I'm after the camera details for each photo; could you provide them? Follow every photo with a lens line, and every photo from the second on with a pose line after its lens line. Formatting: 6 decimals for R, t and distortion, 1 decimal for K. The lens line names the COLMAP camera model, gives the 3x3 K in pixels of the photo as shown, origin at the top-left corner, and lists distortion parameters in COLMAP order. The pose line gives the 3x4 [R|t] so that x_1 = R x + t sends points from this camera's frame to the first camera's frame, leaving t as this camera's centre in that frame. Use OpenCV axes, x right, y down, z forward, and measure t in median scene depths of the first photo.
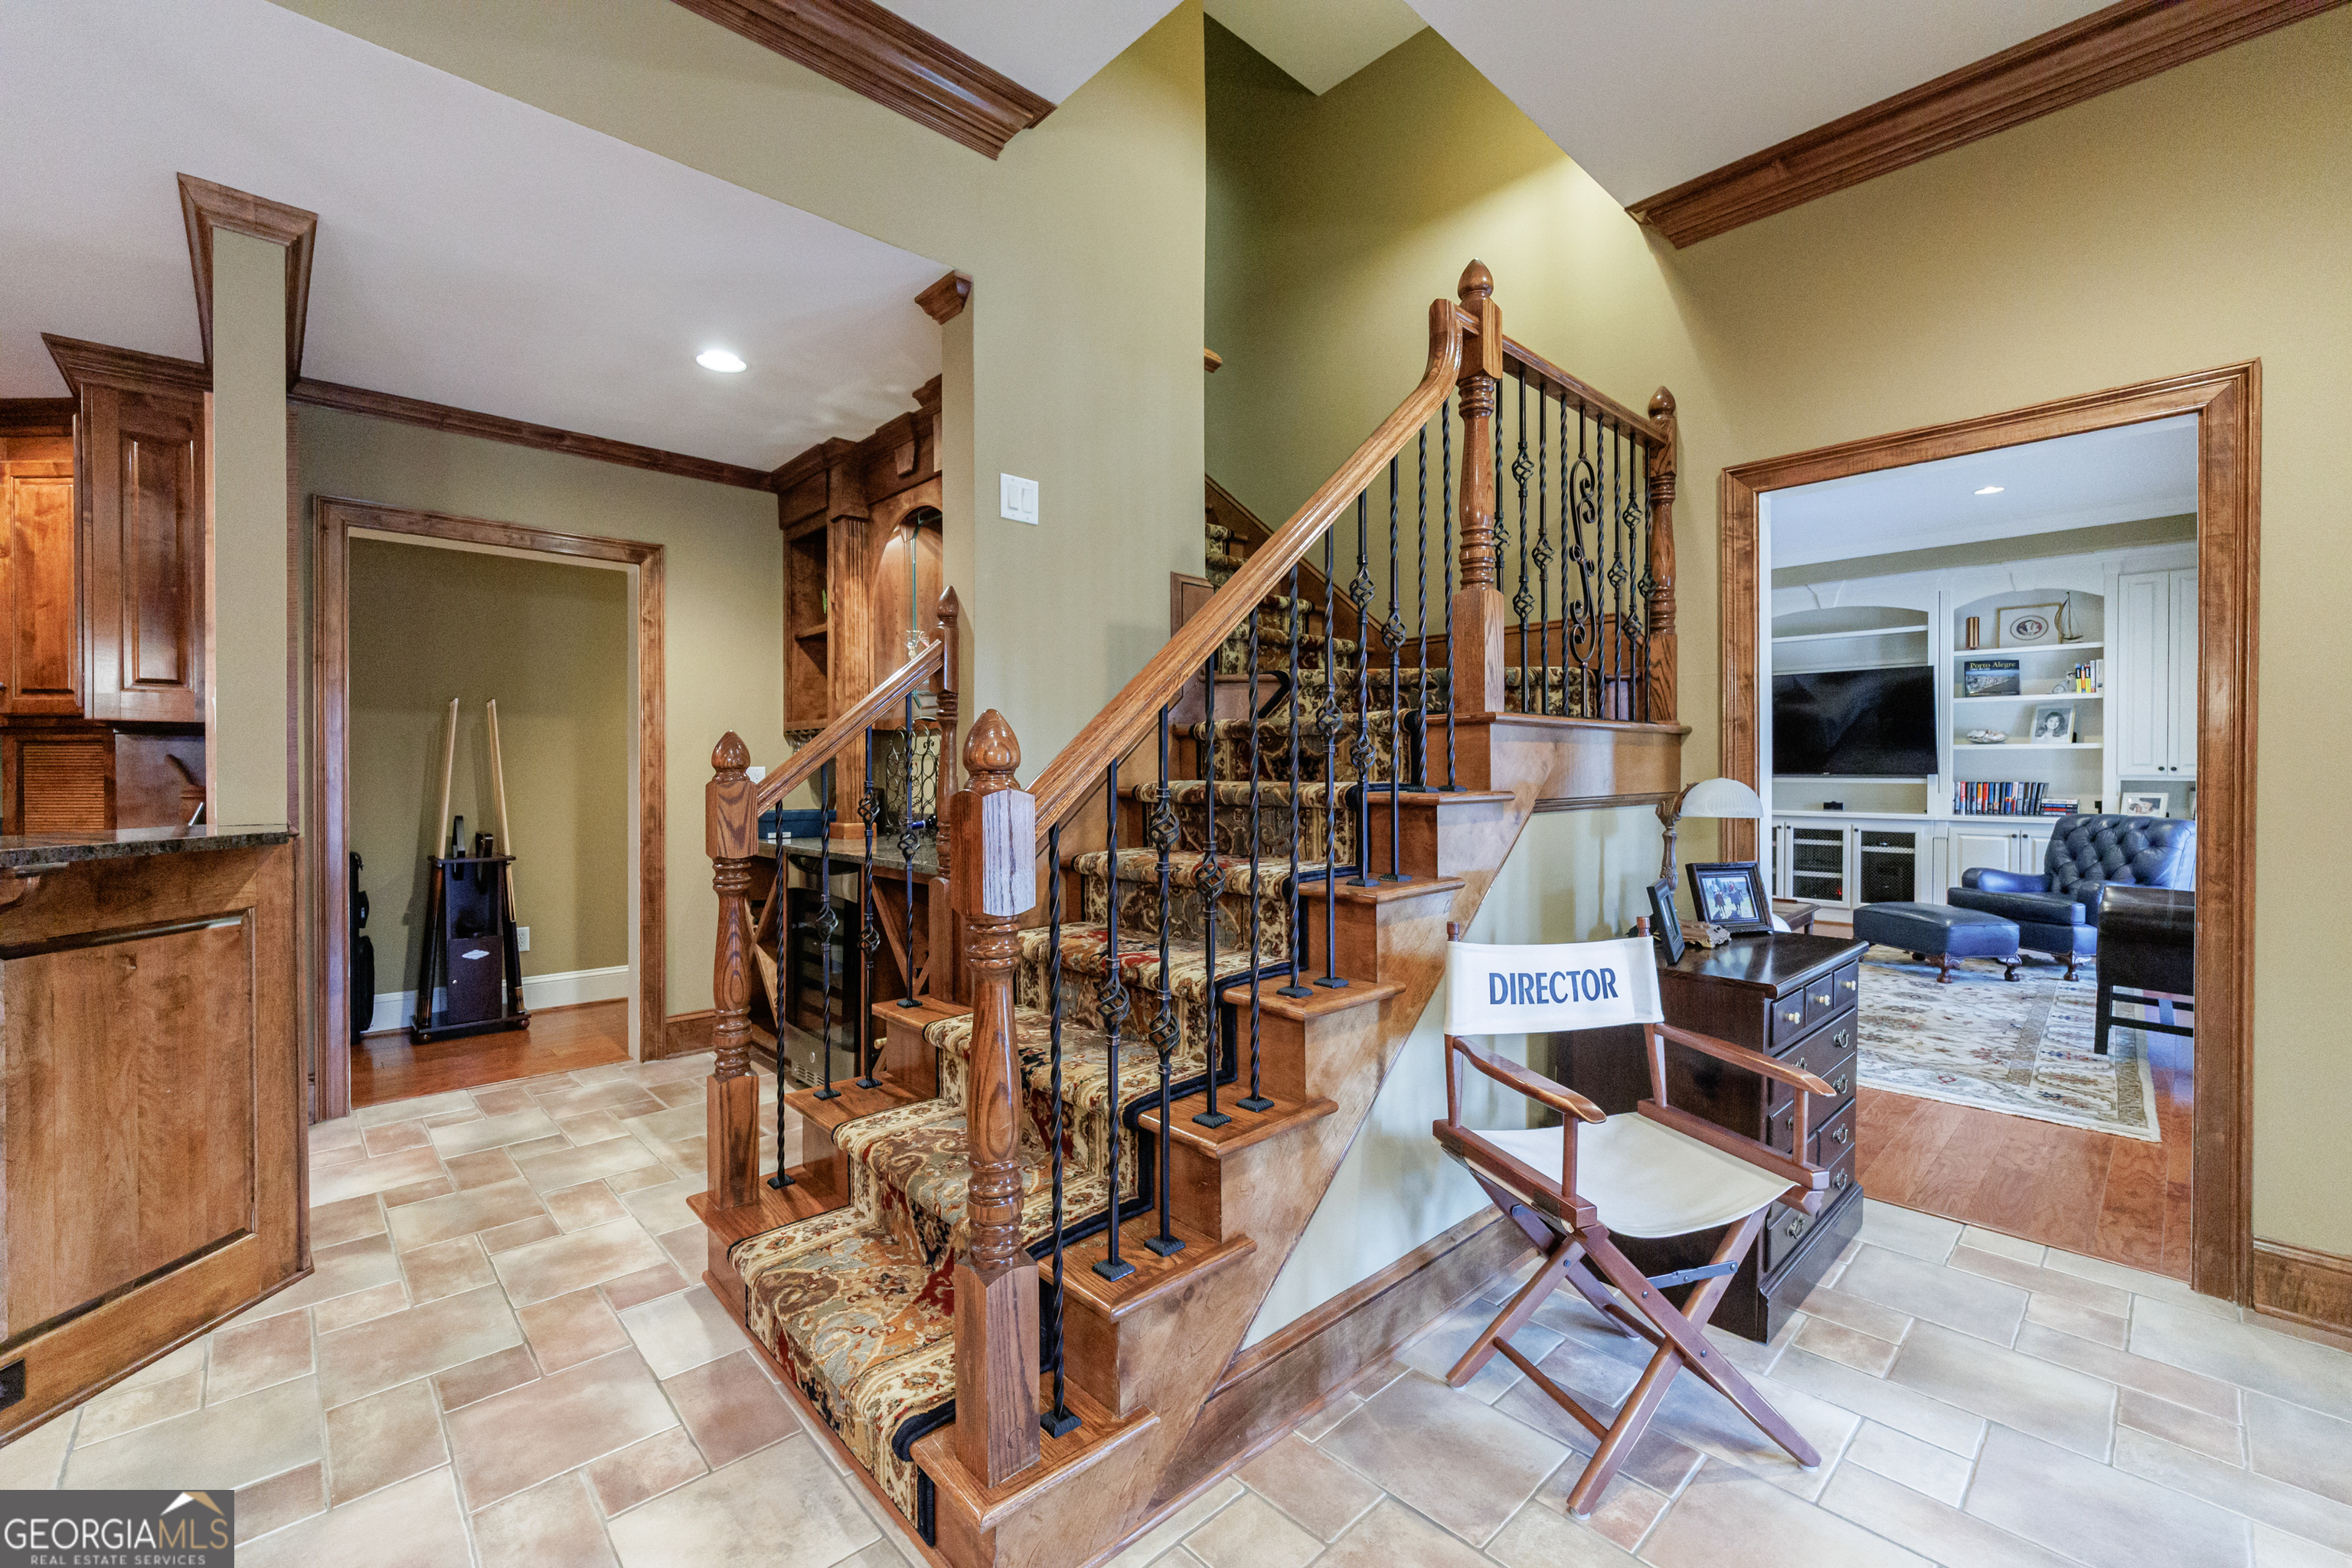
lens RADIAL K [[983.1, 0, 1168.4], [0, 983.1, 787.7], [0, 0, 1]] dist [-0.008172, 0.001291]
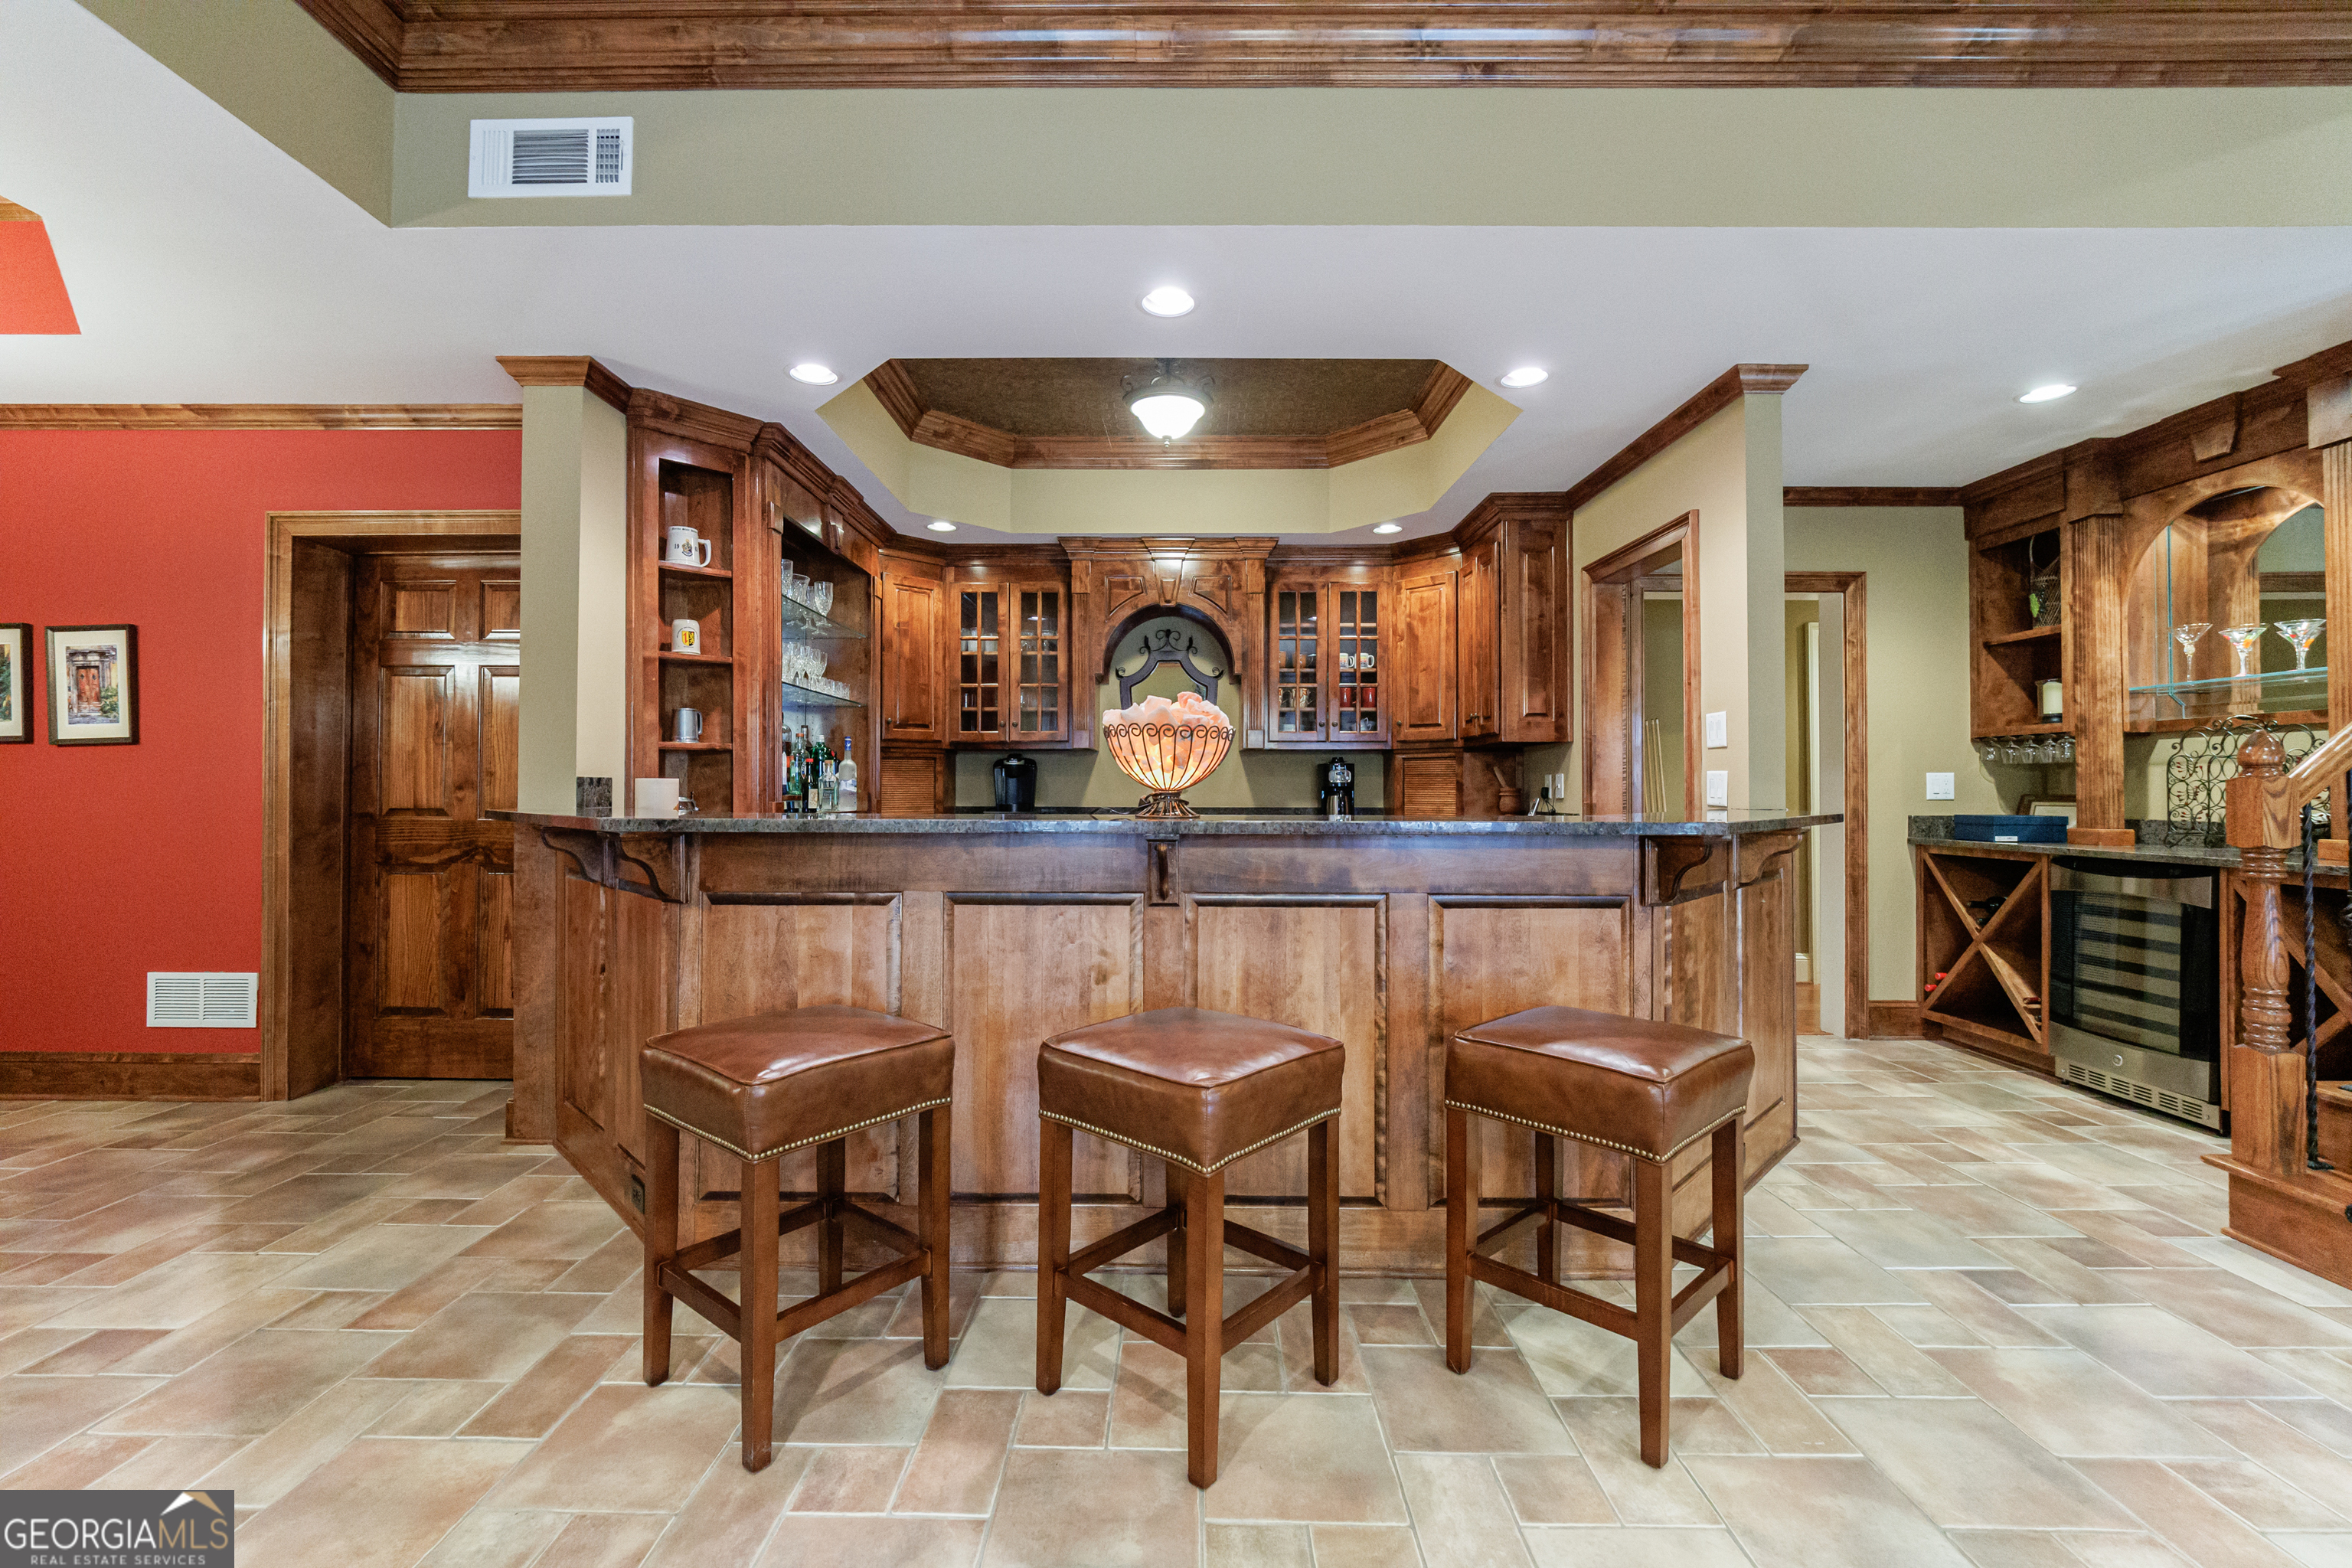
lens RADIAL K [[983.1, 0, 1170.9], [0, 983.1, 785.1], [0, 0, 1]] dist [-0.008172, 0.001291]
pose [[0.721394, 0.000023, -0.692525, -0.363170], [-0.013344, 0.999815, -0.013867, 0.021078], [0.692396, 0.019245, 0.721261, -0.382633]]
